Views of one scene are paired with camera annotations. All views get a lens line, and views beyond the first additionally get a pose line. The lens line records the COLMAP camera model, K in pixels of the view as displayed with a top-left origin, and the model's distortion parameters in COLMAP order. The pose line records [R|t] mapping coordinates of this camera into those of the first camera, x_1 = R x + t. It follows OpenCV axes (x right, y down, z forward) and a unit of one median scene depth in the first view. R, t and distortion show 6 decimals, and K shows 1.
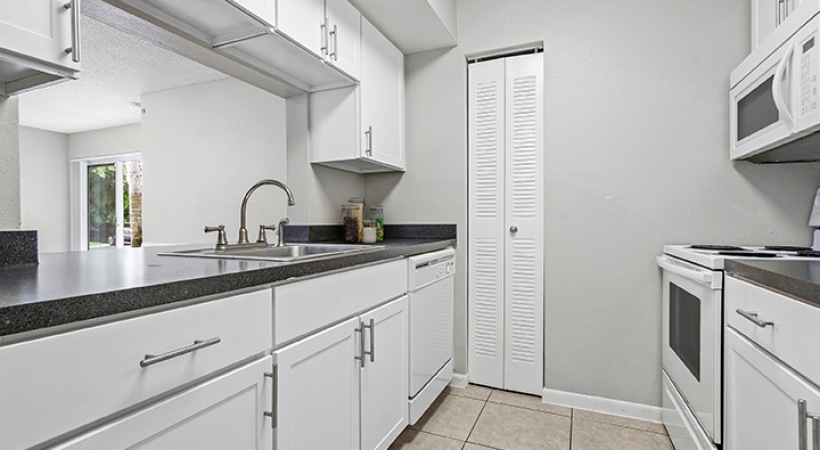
lens RADIAL K [[381.3, 0, 410.0], [0, 381.3, 225.0], [0, 0, 1]] dist [-0.000919, 0.000094]
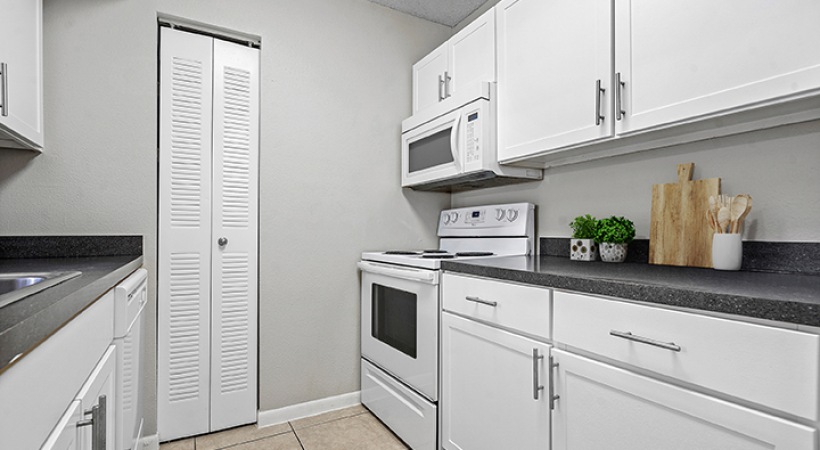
lens RADIAL K [[382.0, 0, 396.5], [0, 382.0, 233.6], [0, 0, 1]] dist [0.000906, 0.000061]
pose [[0.602700, 0.000652, 0.797968, -0.210620], [0.003296, 0.999989, -0.003306, -0.001739], [-0.797961, 0.004623, 0.602691, 0.195201]]
